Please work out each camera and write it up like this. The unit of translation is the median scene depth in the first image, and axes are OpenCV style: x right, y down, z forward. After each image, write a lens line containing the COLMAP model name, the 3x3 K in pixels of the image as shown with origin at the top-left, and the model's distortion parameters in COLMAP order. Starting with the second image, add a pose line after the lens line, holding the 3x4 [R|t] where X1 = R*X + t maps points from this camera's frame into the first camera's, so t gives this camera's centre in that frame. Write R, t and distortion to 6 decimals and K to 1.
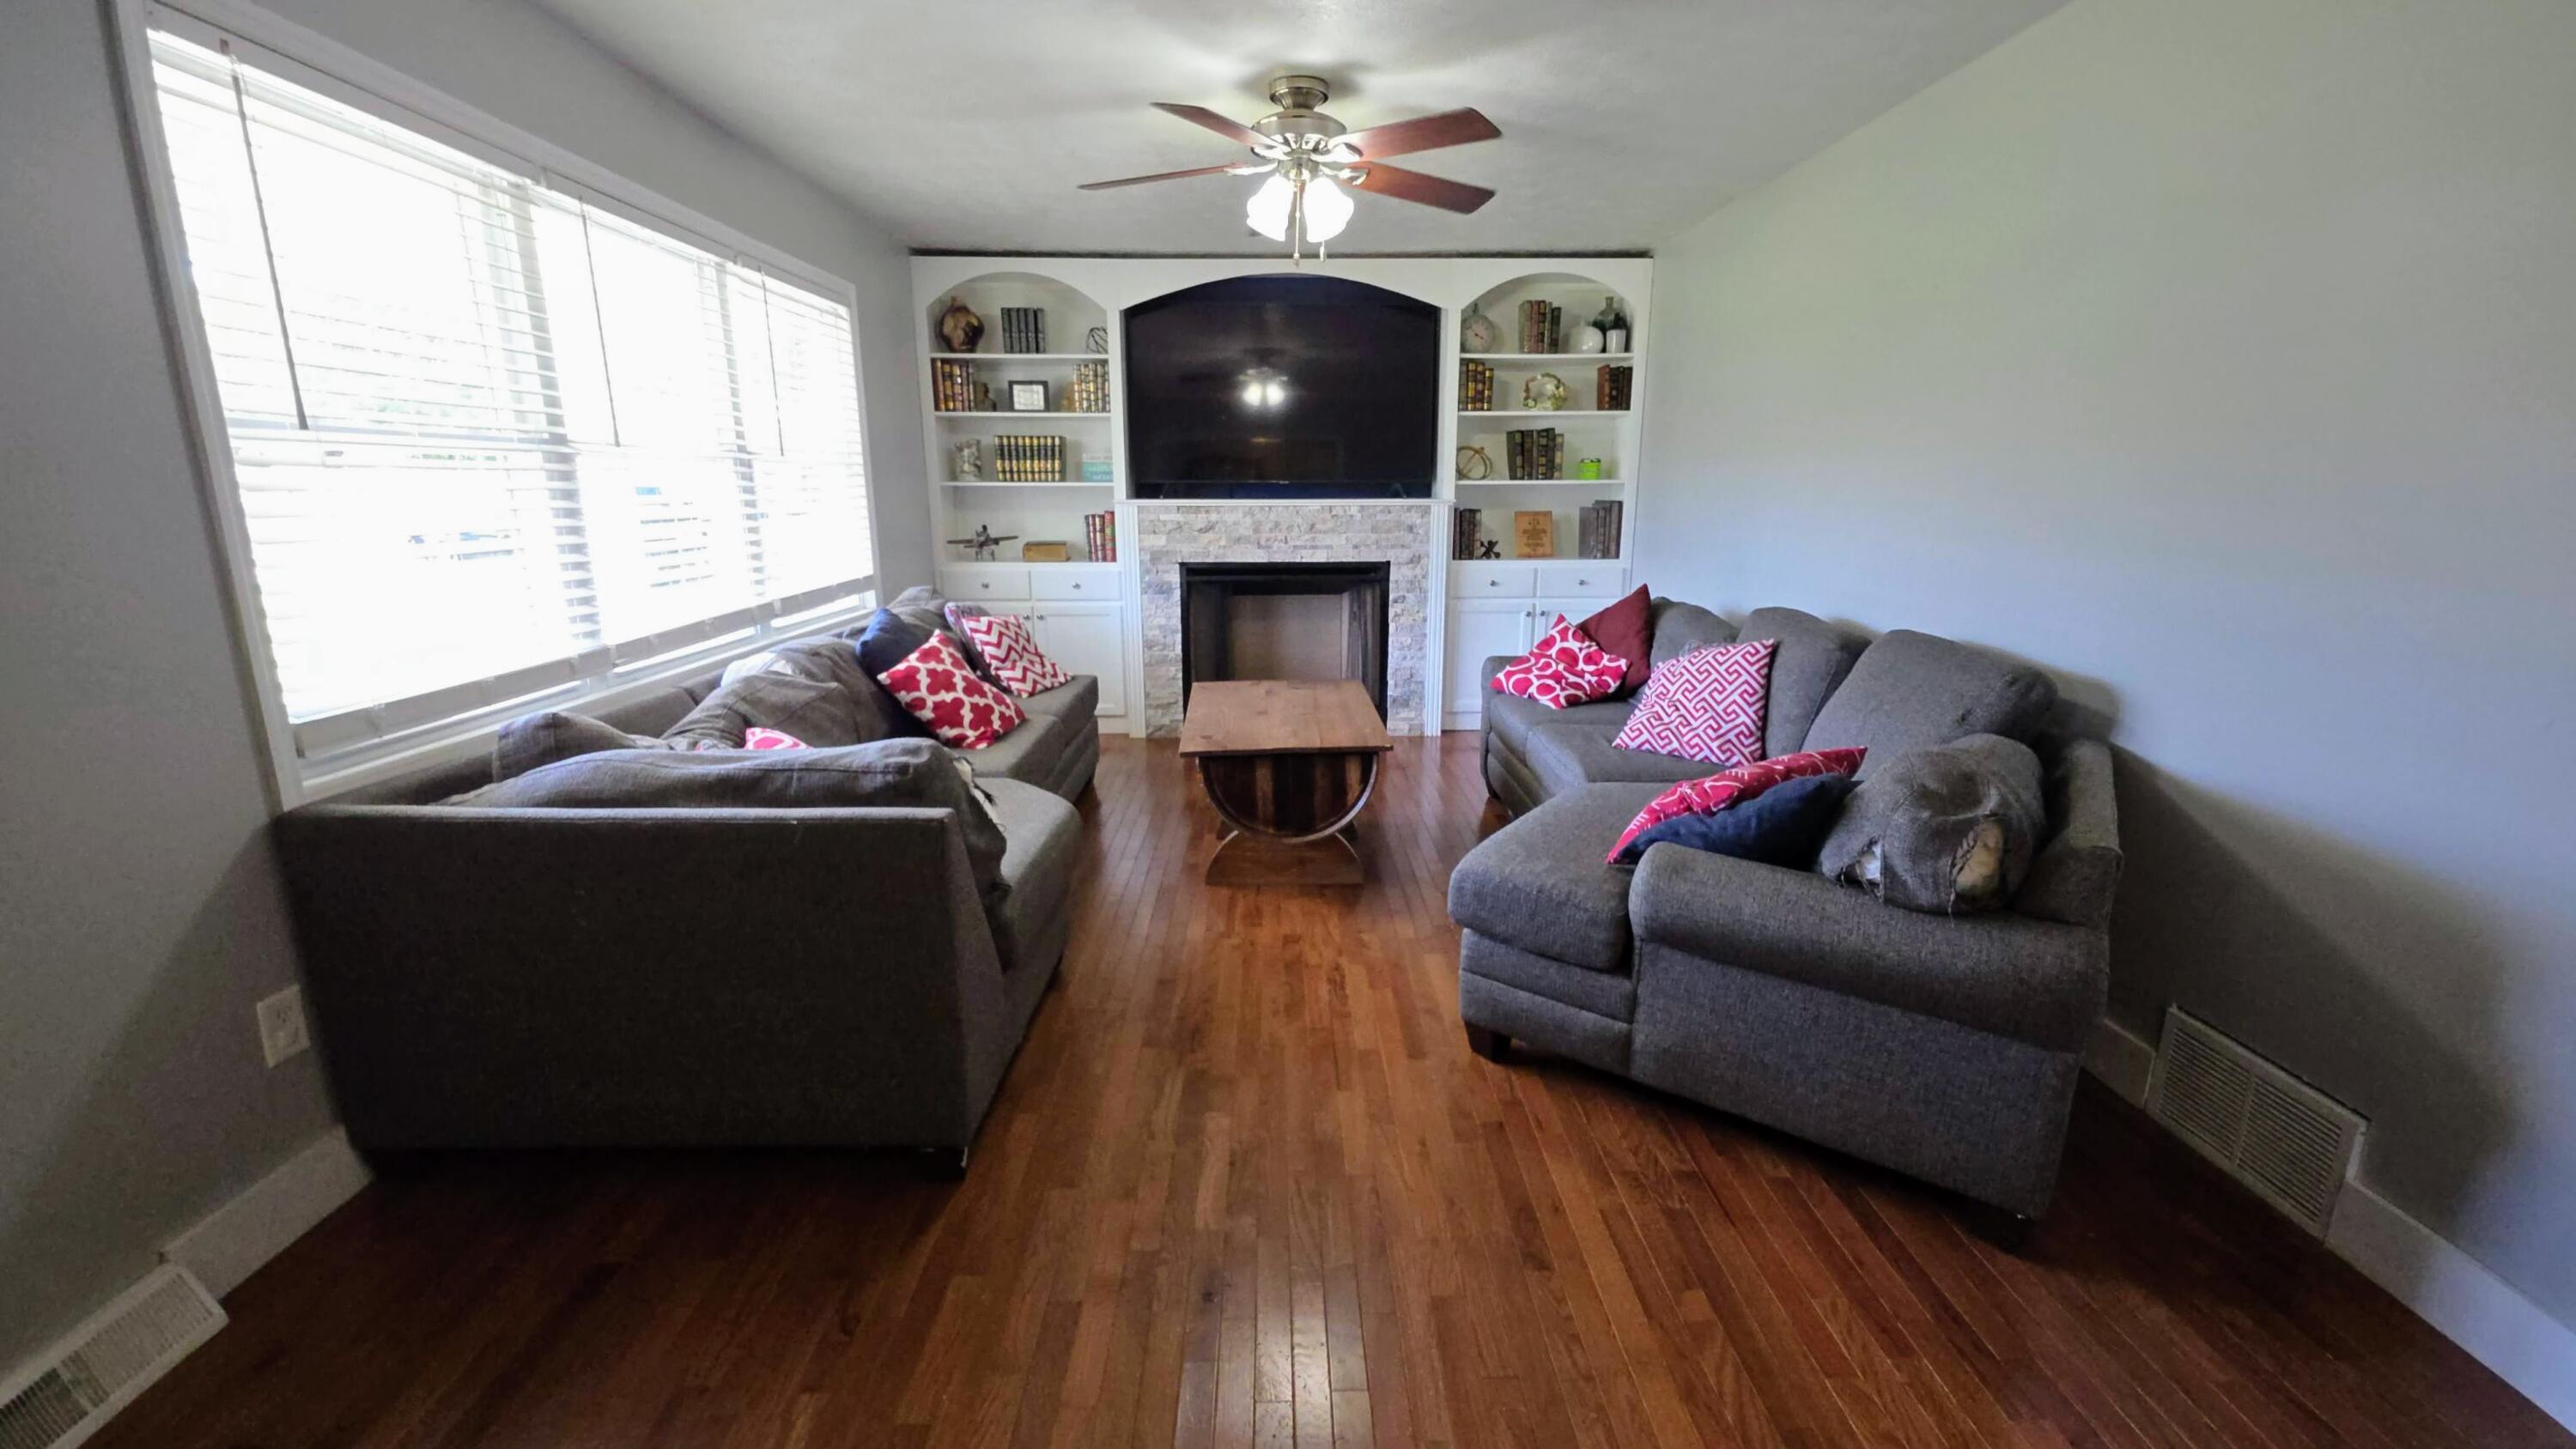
lens RADIAL K [[1026.0, 0, 1291.0], [0, 1026.0, 718.7], [0, 0, 1]] dist [-0.002231, 0.000057]
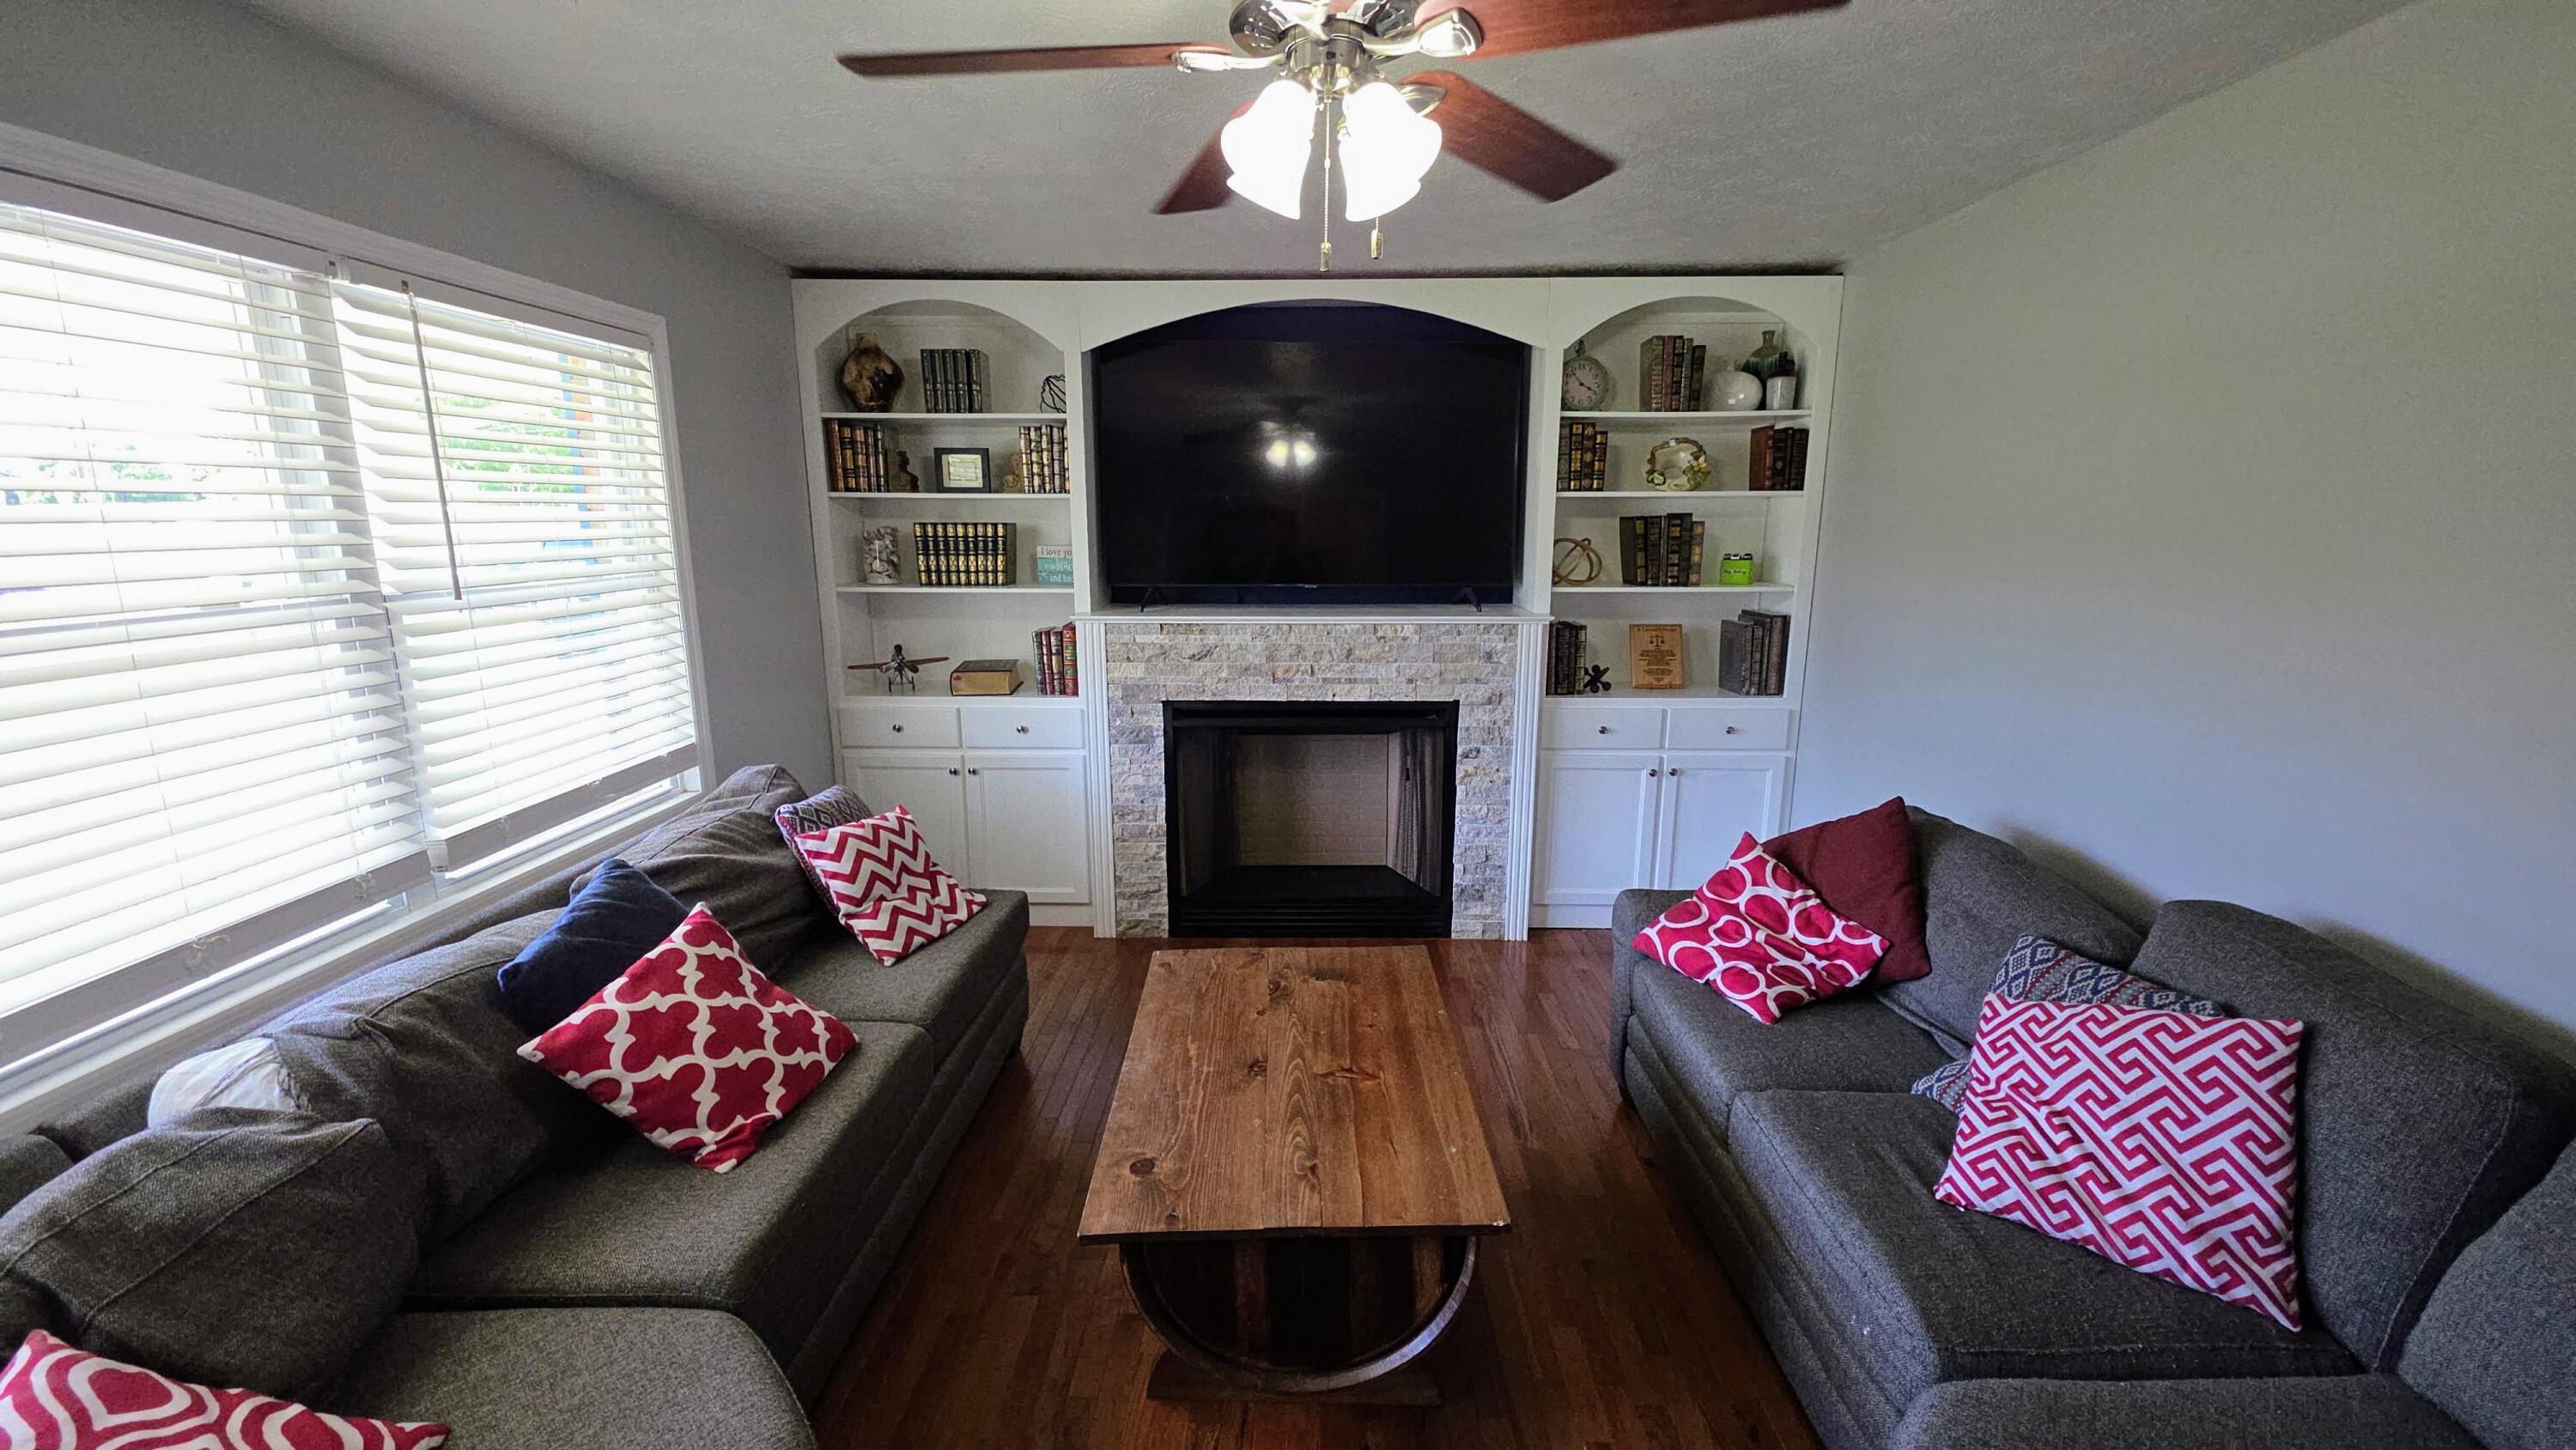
lens RADIAL K [[1026.0, 0, 1289.3], [0, 1026.0, 725.5], [0, 0, 1]] dist [-0.002231, 0.000057]
pose [[0.999327, 0.008463, -0.035700, 0.005130], [-0.009450, 0.999575, -0.027586, -0.117902], [0.035451, 0.027905, 0.998982, 0.292570]]
